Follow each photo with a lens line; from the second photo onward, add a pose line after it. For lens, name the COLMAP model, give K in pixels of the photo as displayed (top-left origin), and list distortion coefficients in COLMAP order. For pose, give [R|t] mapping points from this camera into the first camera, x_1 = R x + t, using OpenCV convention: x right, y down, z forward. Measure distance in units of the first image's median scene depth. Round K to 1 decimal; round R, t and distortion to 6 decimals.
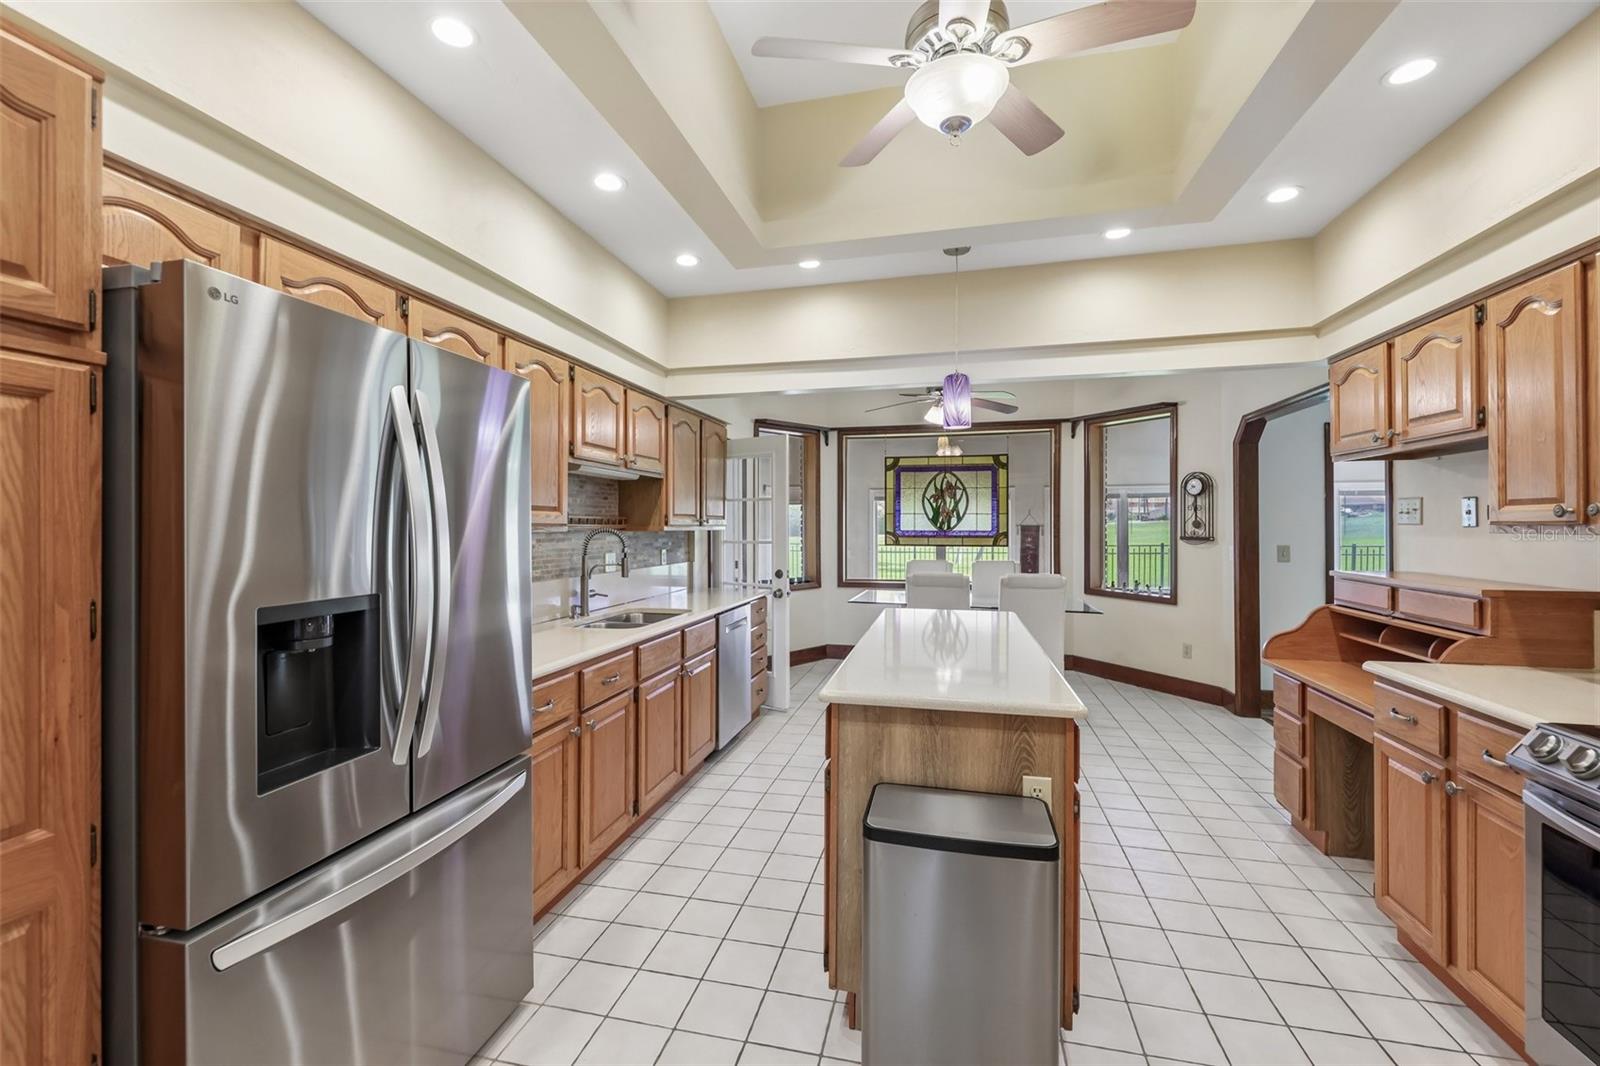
lens RADIAL K [[668.5, 0, 798.7], [0, 668.5, 523.5], [0, 0, 1]] dist [0.016026, -0.006815]
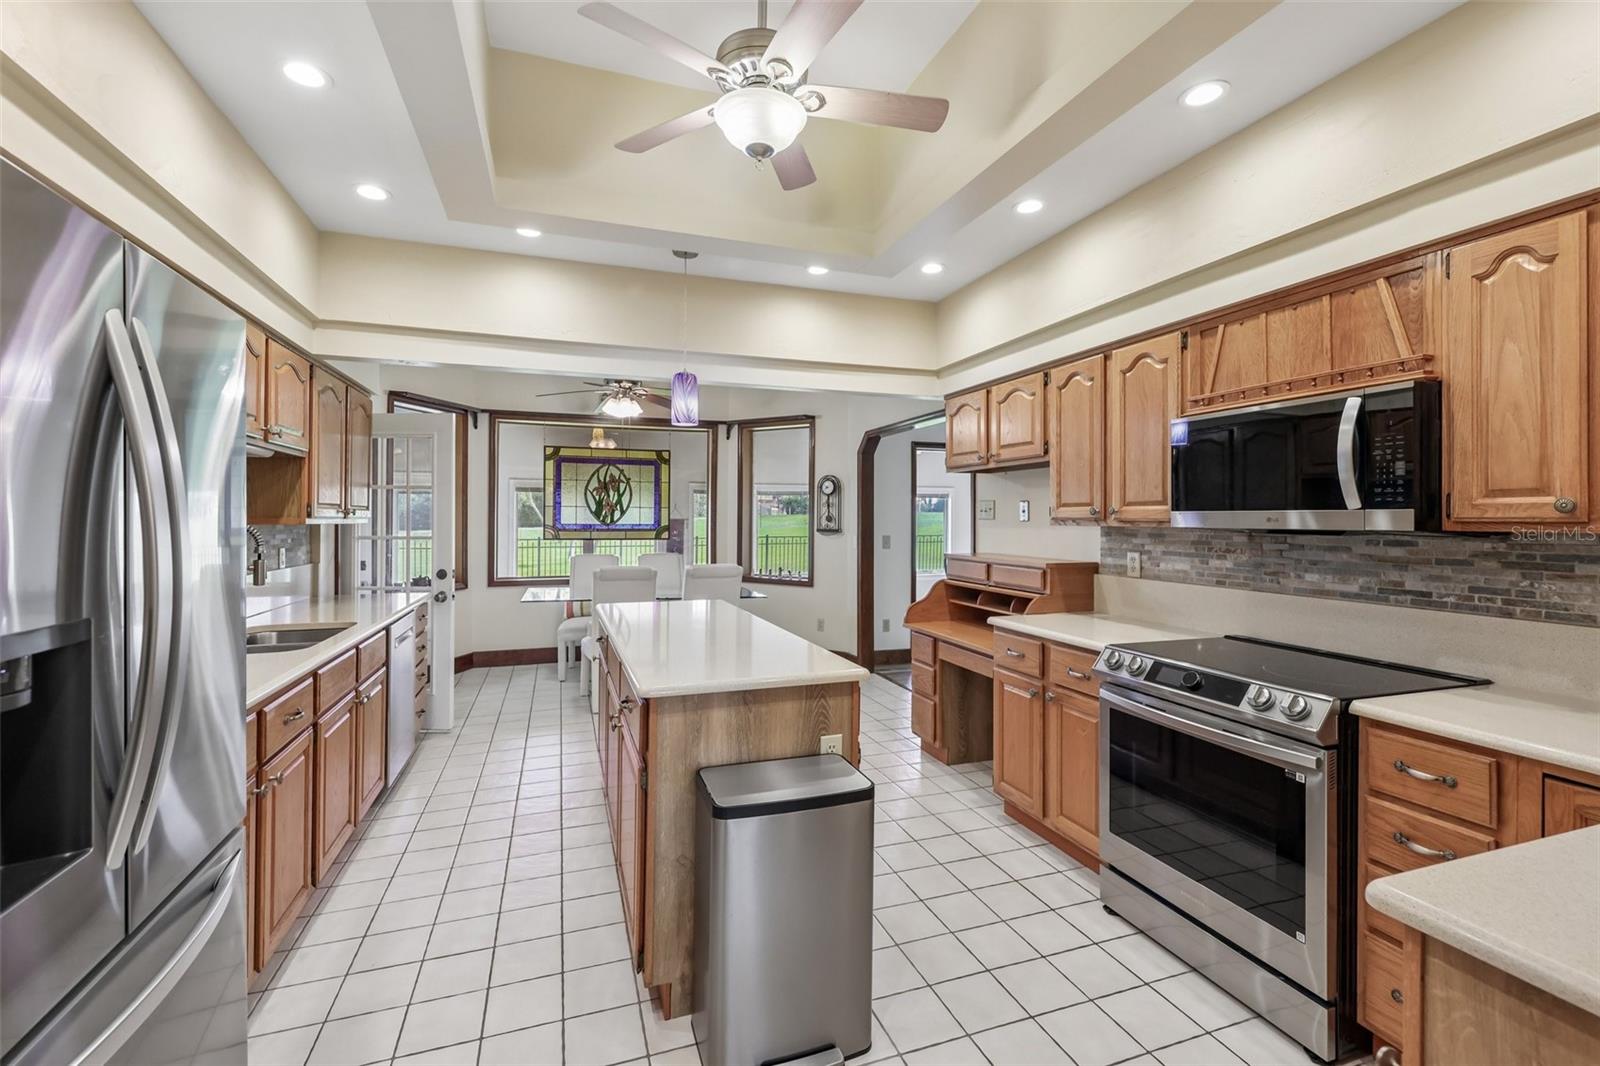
lens RADIAL K [[673.4, 0, 795.2], [0, 673.4, 517.6], [0, 0, 1]] dist [0.017147, -0.007000]
pose [[0.844115, 0.004644, 0.536142, -0.181145], [-0.005123, 0.999987, -0.000596, 0.000600], [-0.536138, -0.002243, 0.844128, 0.026372]]
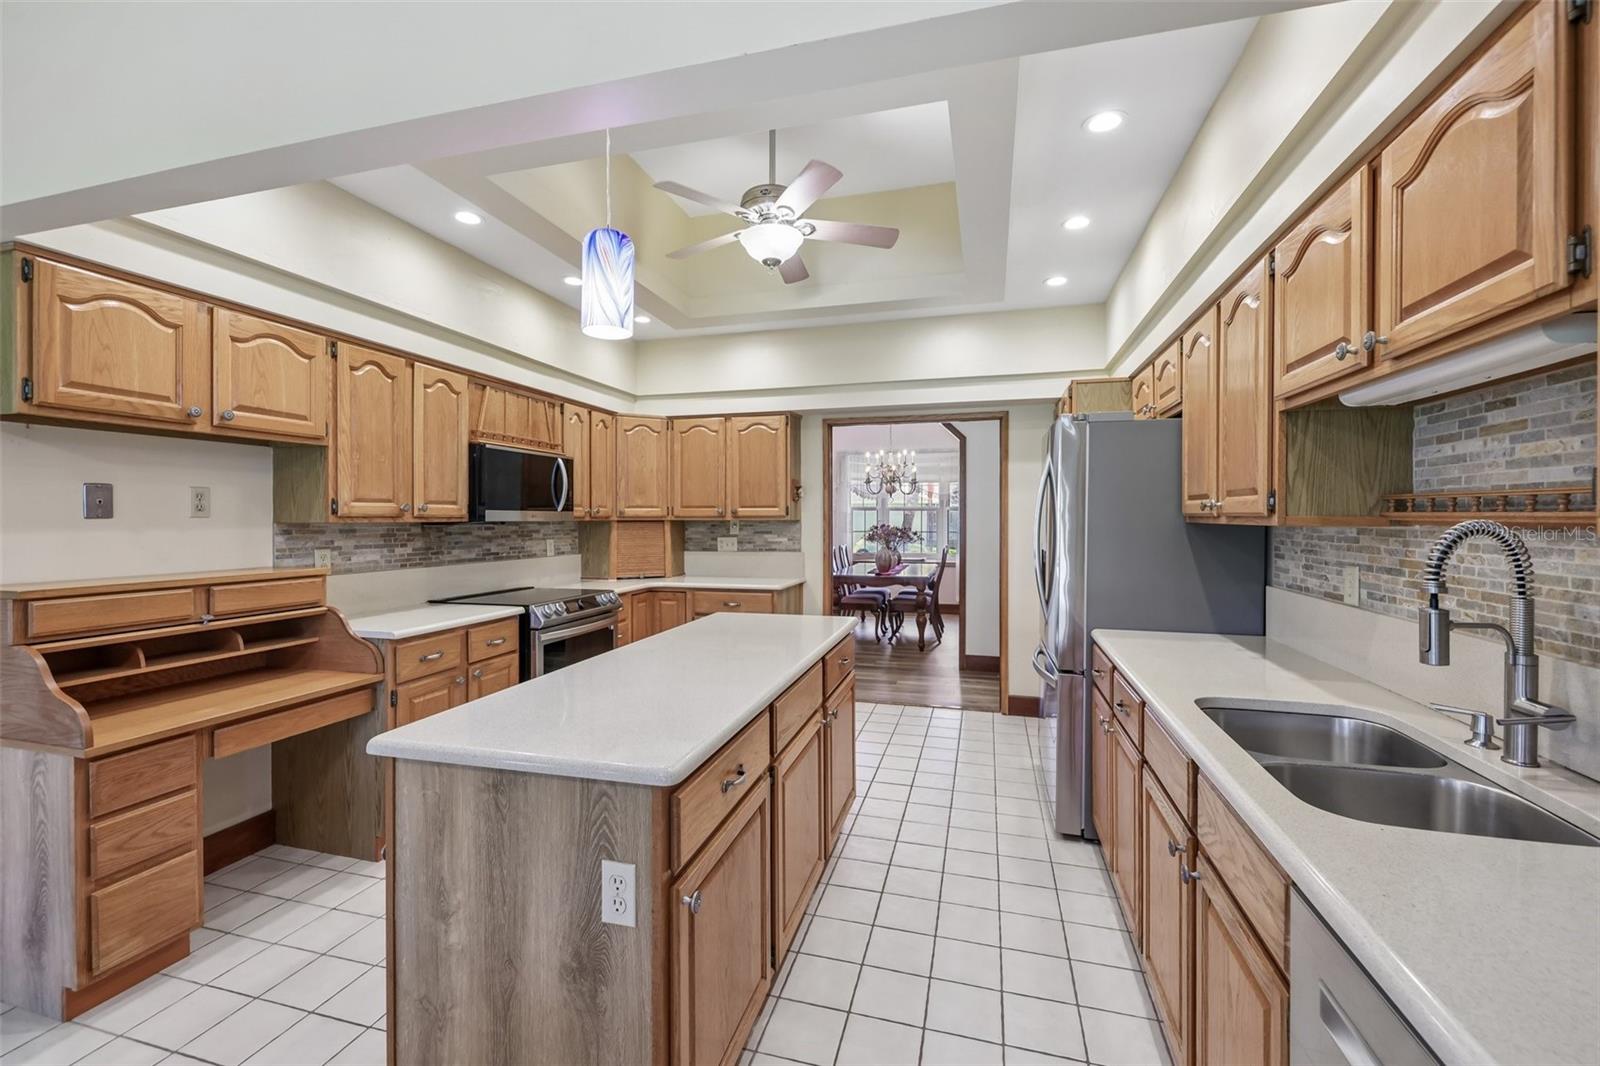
lens RADIAL K [[668.5, 0, 798.7], [0, 668.5, 523.5], [0, 0, 1]] dist [0.016026, -0.006815]
pose [[-0.998744, 0.003782, 0.049952, 0.057177], [0.004117, 0.999970, 0.006595, 0.008177], [-0.049926, 0.006793, -0.998730, 1.560815]]
